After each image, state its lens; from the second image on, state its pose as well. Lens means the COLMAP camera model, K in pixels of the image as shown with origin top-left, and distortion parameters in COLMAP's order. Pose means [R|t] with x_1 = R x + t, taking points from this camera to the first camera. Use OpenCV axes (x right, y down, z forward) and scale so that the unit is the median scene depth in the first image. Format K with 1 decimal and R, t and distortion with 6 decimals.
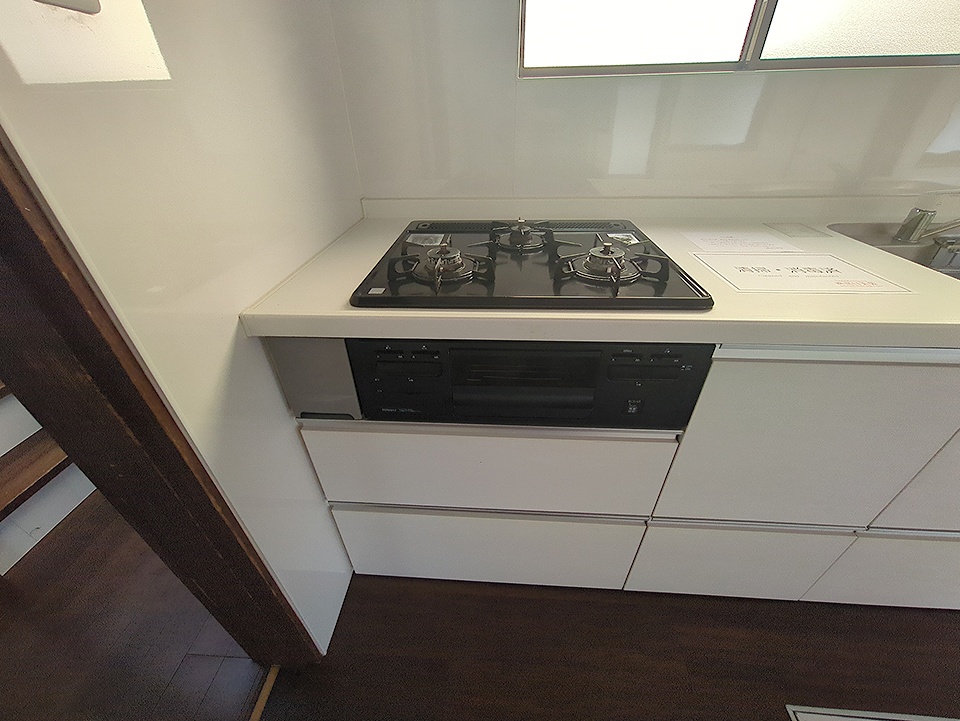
lens RADIAL K [[383.2, 0, 481.4], [0, 383.2, 366.3], [0, 0, 1]] dist [0.001650, 0.000162]
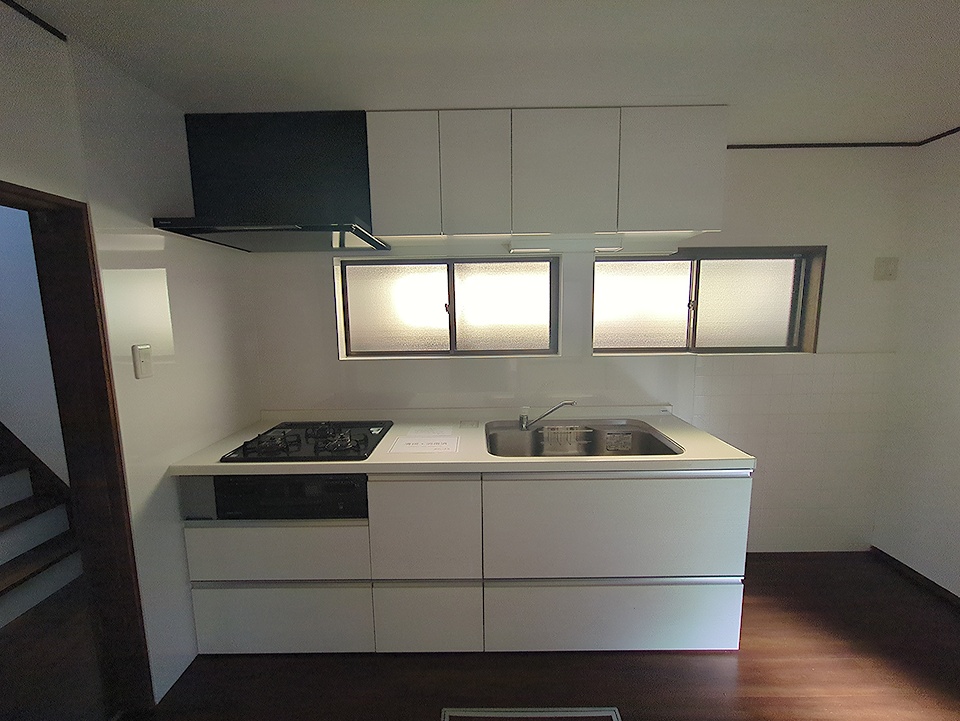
lens RADIAL K [[383.2, 0, 478.0], [0, 383.2, 361.3], [0, 0, 1]] dist [0.001650, 0.000162]
pose [[0.999052, -0.007626, 0.042869, 1.014164], [0.026299, 0.890358, -0.454501, 0.358770], [-0.034703, 0.455198, 0.889714, -1.266267]]
